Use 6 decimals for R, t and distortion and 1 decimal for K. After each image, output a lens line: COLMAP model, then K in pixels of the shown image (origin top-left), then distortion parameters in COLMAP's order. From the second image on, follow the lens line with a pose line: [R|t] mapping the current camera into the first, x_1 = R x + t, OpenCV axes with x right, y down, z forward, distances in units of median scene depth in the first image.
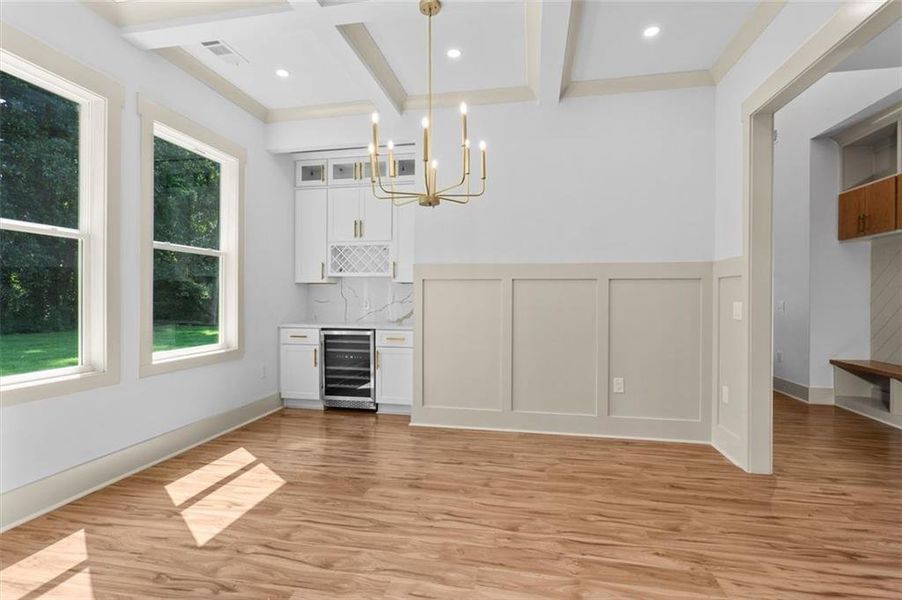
lens RADIAL K [[418.9, 0, 448.8], [0, 418.9, 302.1], [0, 0, 1]] dist [-0.004113, 0.002866]
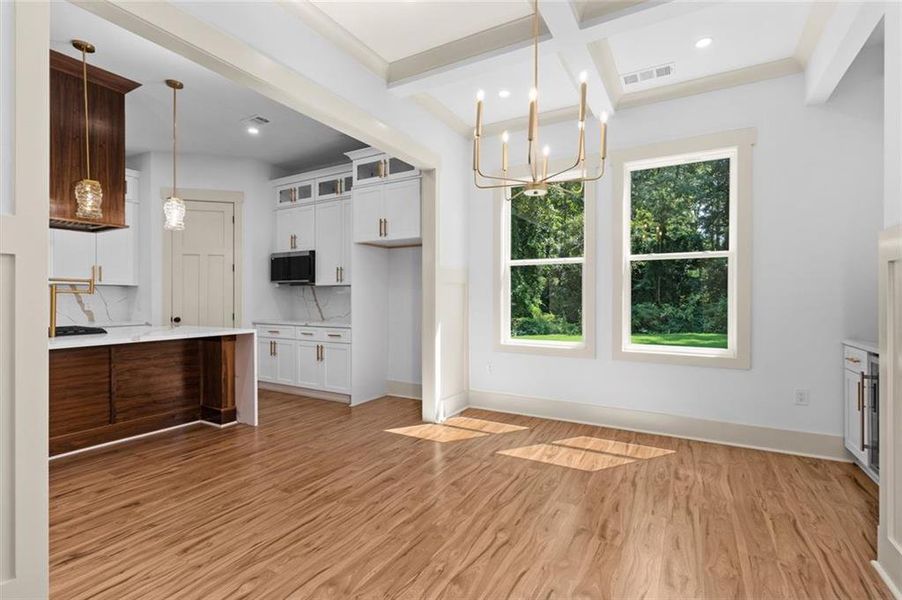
lens RADIAL K [[418.9, 0, 454.0], [0, 418.9, 299.1], [0, 0, 1]] dist [-0.004113, 0.002866]
pose [[-0.313587, -0.000175, -0.949559, 0.868431], [-0.007376, 0.999970, 0.002252, -0.017094], [0.949531, 0.007710, -0.313579, 1.148623]]
